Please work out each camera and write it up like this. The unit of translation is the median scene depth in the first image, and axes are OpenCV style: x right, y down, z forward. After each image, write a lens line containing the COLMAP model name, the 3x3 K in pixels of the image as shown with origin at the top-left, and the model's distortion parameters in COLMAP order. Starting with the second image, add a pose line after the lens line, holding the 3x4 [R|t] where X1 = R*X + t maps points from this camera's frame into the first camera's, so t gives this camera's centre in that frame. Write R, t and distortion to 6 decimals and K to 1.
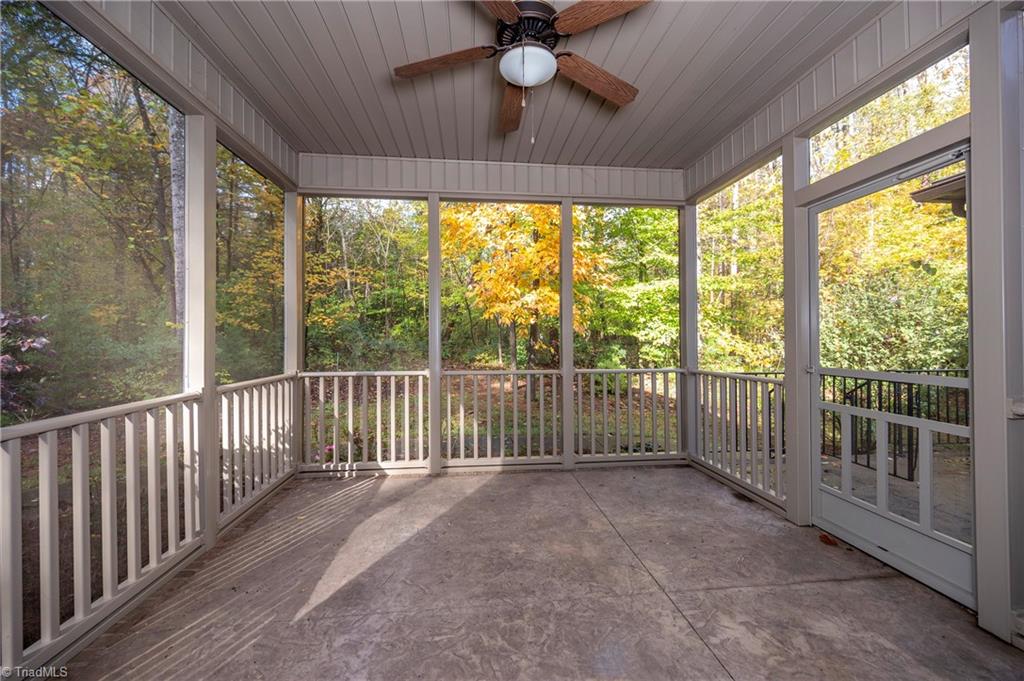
lens RADIAL K [[409.0, 0, 508.9], [0, 409.0, 339.9], [0, 0, 1]] dist [-0.001841, -0.000494]
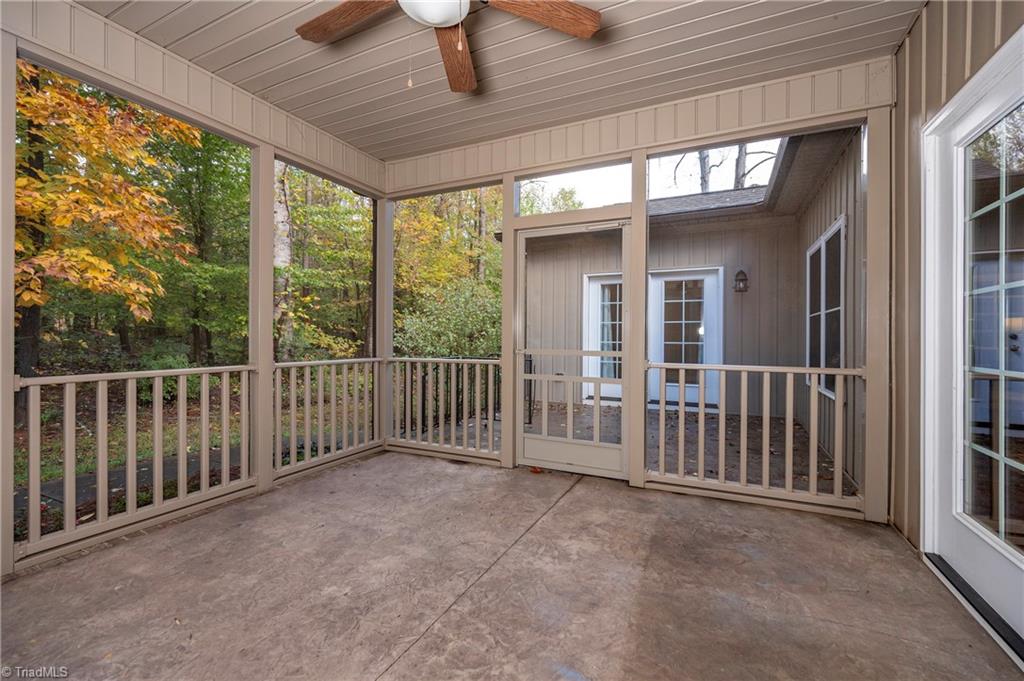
lens RADIAL K [[409.0, 0, 510.9], [0, 409.0, 340.0], [0, 0, 1]] dist [-0.001841, -0.000494]
pose [[0.537255, -0.000600, 0.843420, -0.443602], [-0.012806, 0.999879, 0.008868, 0.023278], [-0.843323, -0.015565, 0.537182, 0.304932]]
